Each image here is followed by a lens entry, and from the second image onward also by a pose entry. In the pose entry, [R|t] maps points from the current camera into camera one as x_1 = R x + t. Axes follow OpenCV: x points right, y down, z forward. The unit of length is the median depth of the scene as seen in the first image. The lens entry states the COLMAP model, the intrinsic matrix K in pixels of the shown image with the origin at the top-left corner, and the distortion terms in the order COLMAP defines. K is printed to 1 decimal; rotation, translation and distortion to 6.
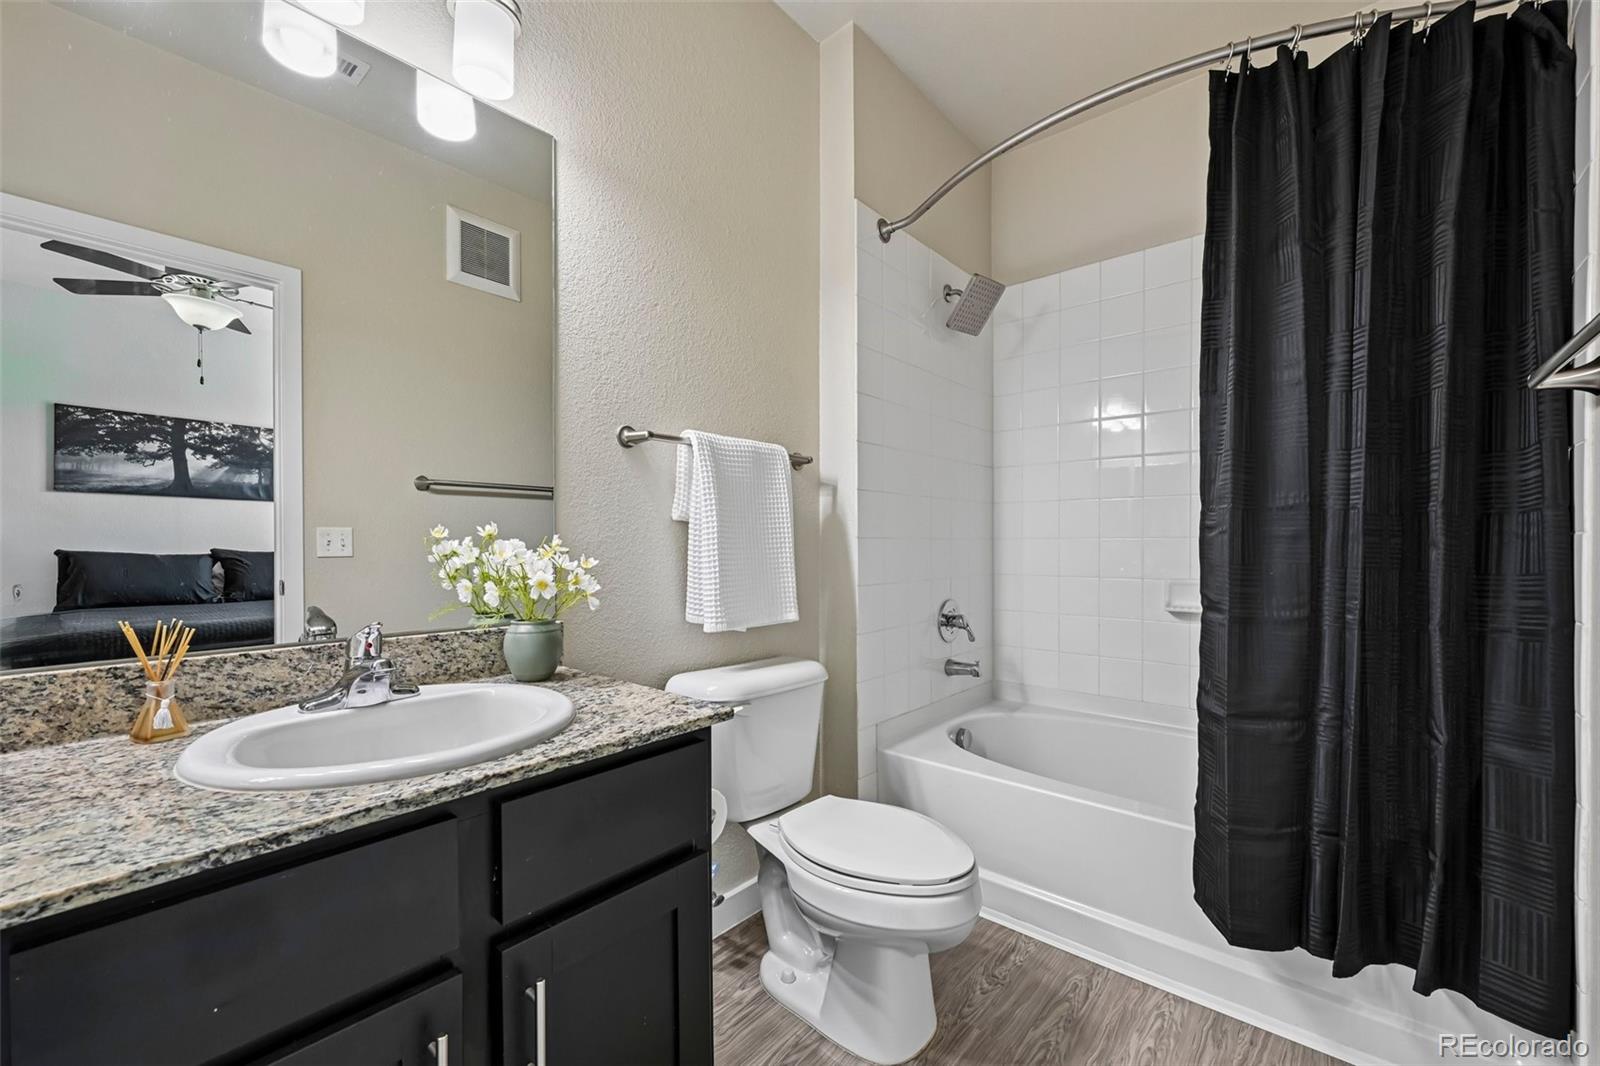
lens RADIAL K [[638.8, 0, 791.5], [0, 638.8, 546.0], [0, 0, 1]] dist [-0.003156, 0.000730]
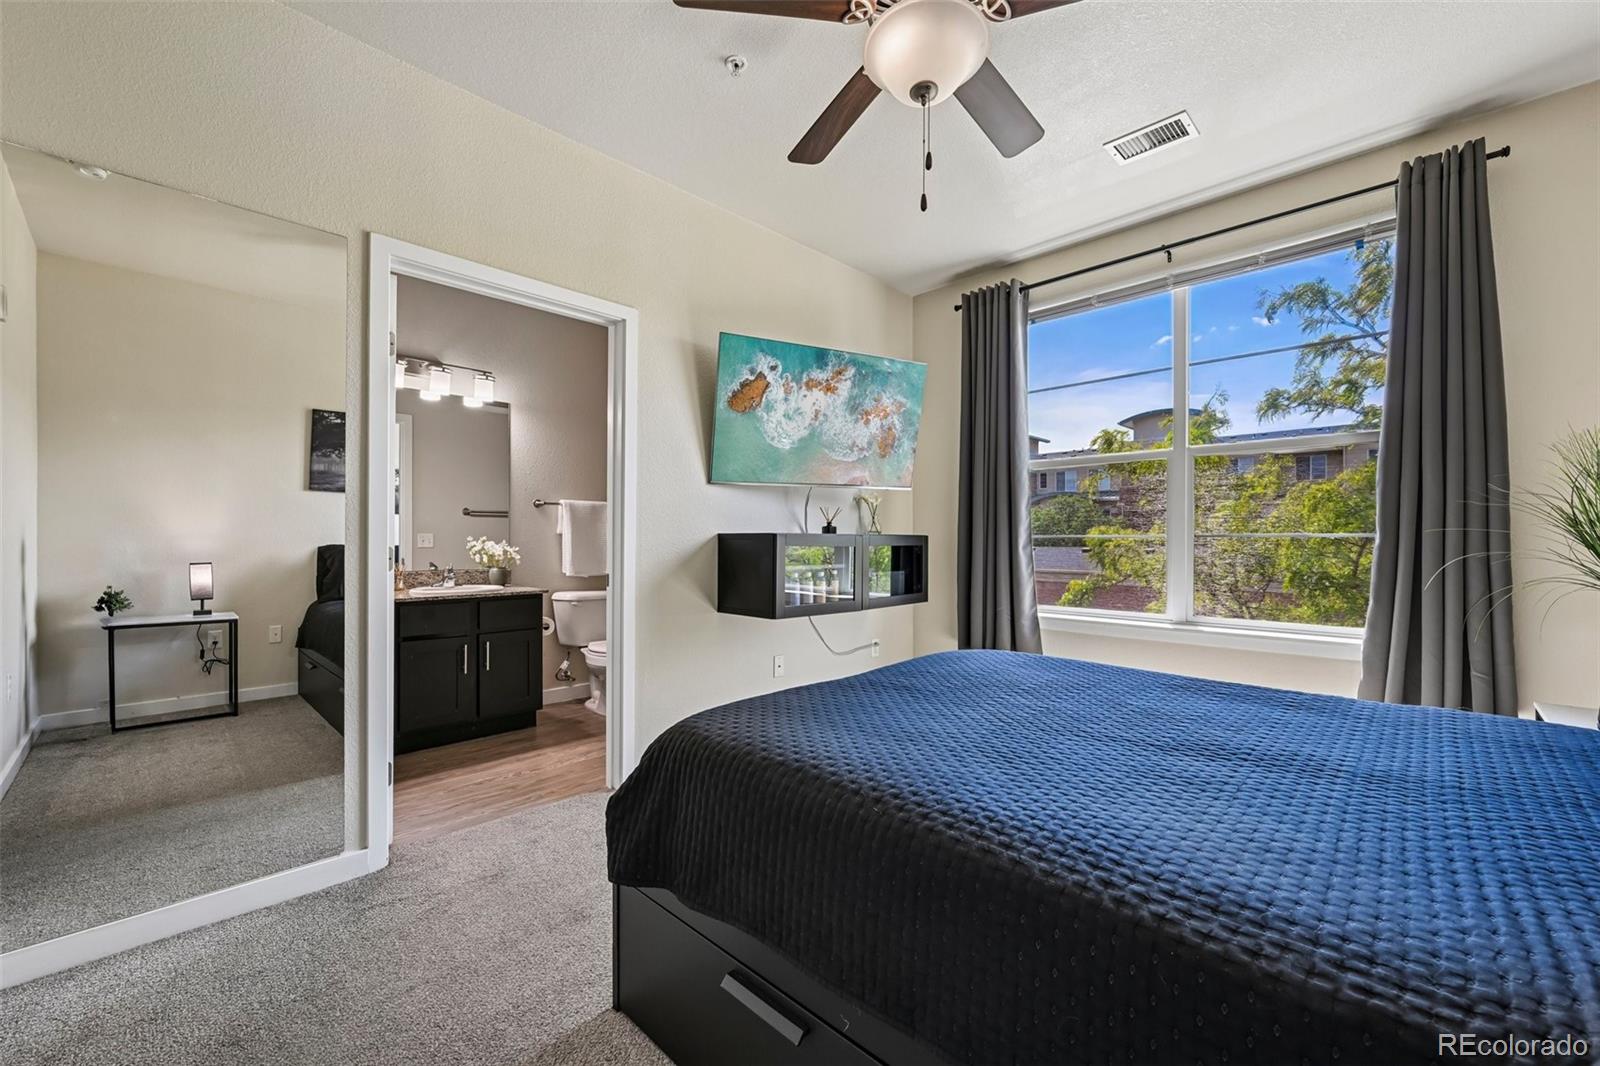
lens RADIAL K [[638.8, 0, 801.8], [0, 638.8, 533.8], [0, 0, 1]] dist [-0.003156, 0.000730]
pose [[0.998945, 0.002760, -0.045848, 0.598880], [-0.003387, 0.999902, -0.013593, -0.004414], [0.045806, 0.013734, 0.998856, -1.007792]]
